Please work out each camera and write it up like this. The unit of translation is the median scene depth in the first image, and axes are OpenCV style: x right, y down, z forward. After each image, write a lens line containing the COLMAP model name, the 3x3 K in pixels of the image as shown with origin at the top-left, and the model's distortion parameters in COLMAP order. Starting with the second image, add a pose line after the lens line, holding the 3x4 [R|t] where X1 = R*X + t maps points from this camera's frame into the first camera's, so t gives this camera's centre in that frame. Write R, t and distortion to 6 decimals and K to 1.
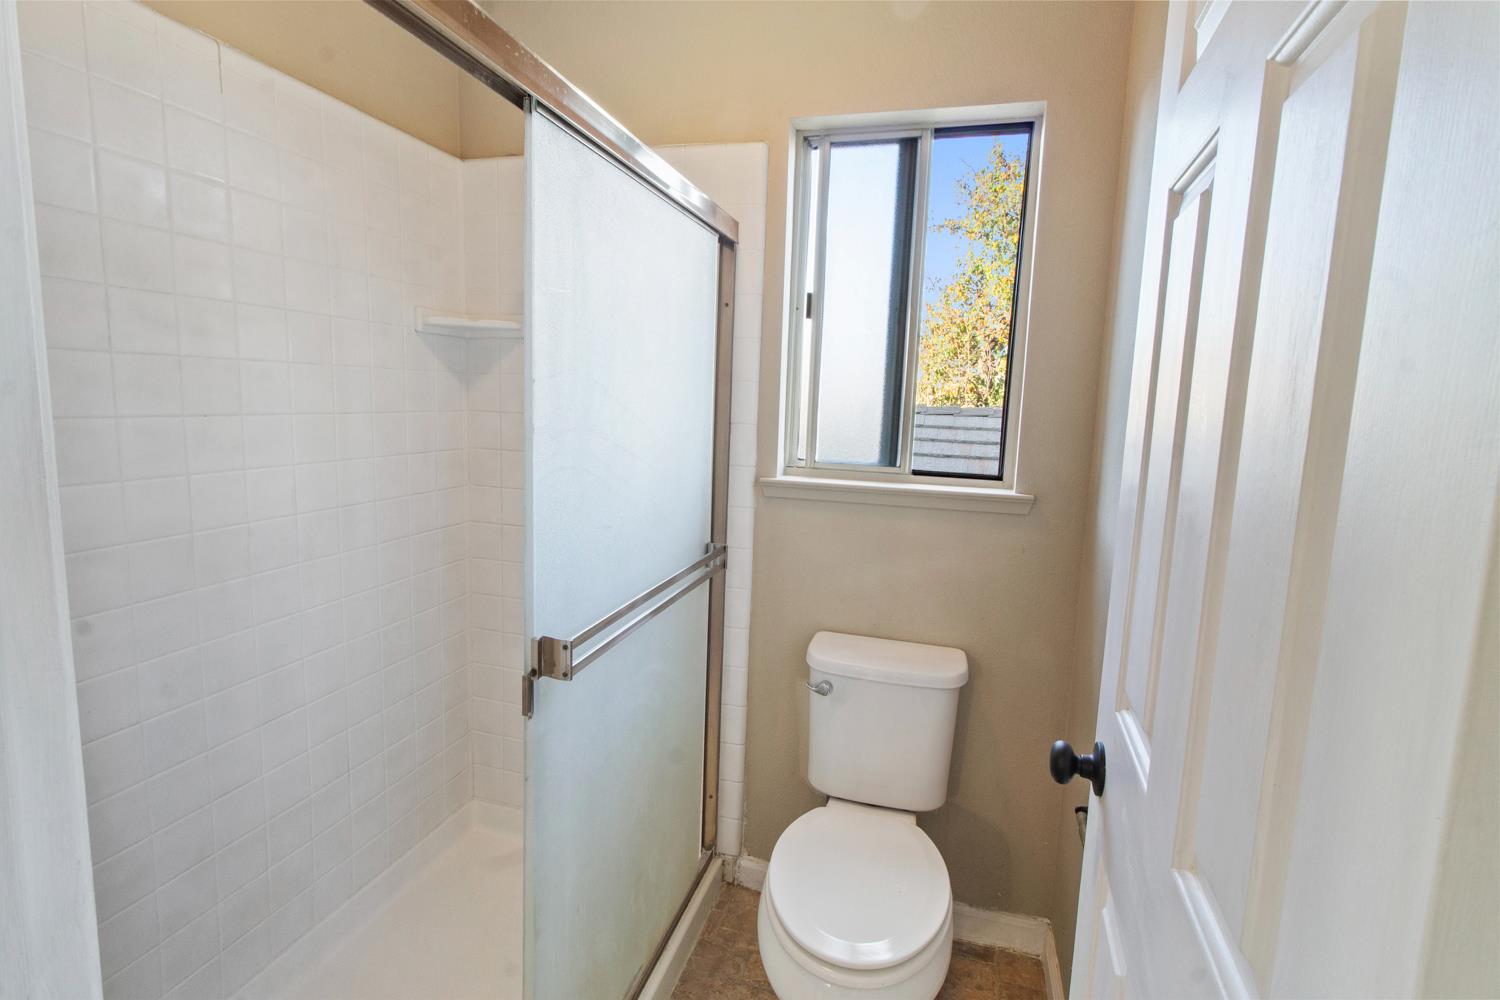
lens RADIAL K [[704.4, 0, 750.2], [0, 704.4, 485.8], [0, 0, 1]] dist [0.004542, 0.000001]
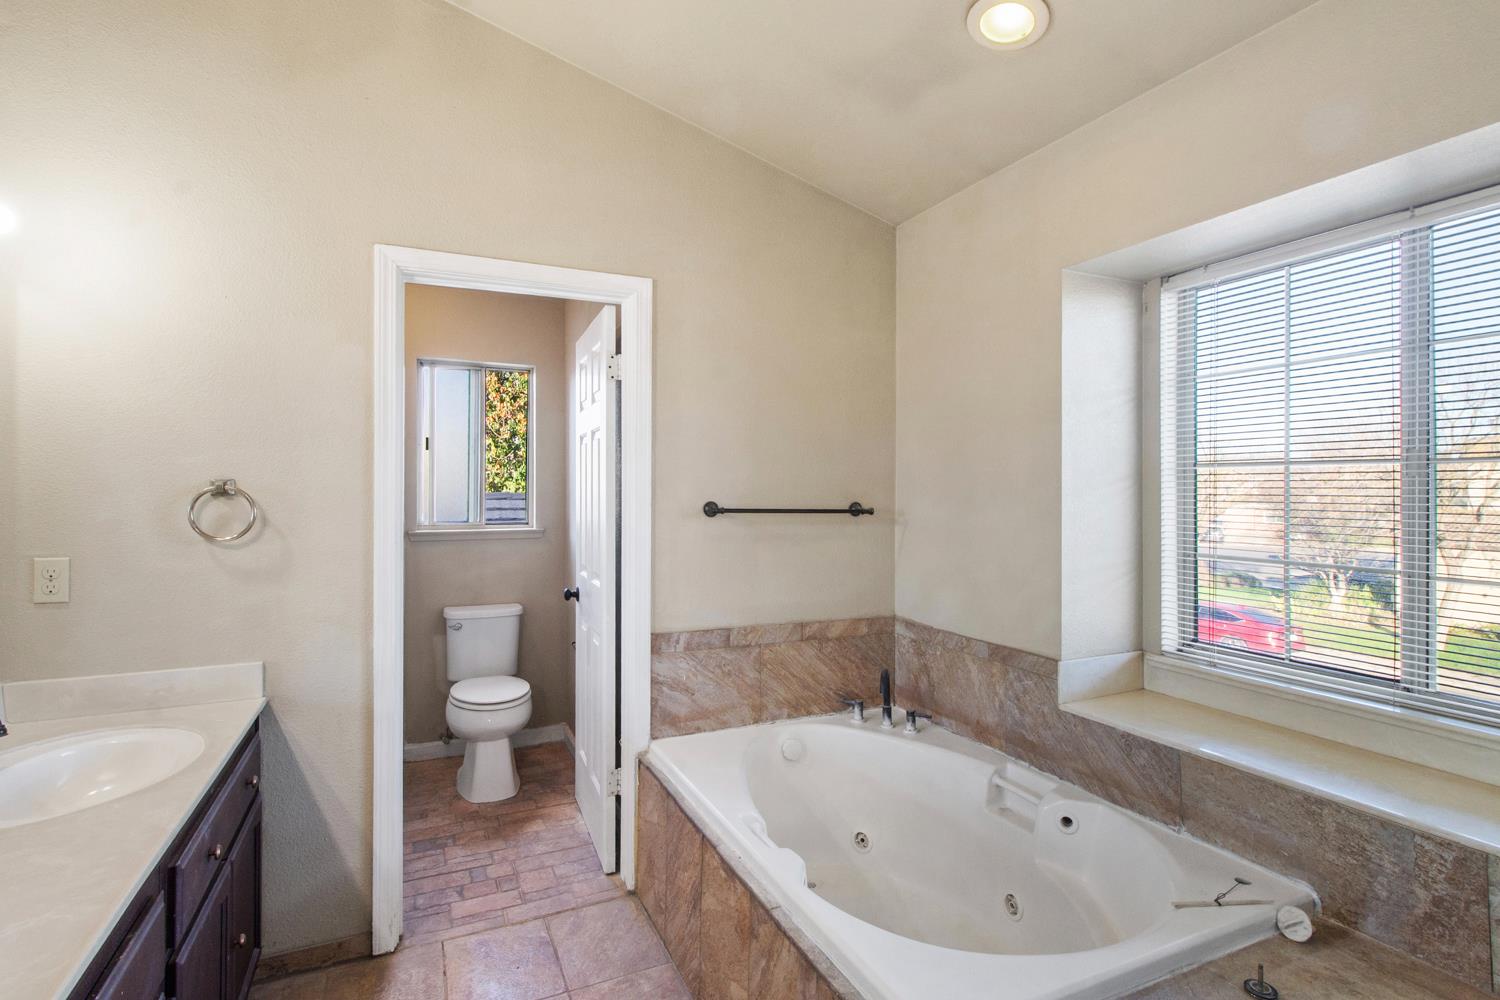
lens RADIAL K [[704.4, 0, 746.9], [0, 704.4, 490.9], [0, 0, 1]] dist [0.004542, 0.000001]
pose [[0.754742, -0.030626, 0.655307, -0.603805], [0.107092, 0.991262, -0.077015, 0.142220], [-0.647222, 0.128305, 0.751426, -1.177423]]
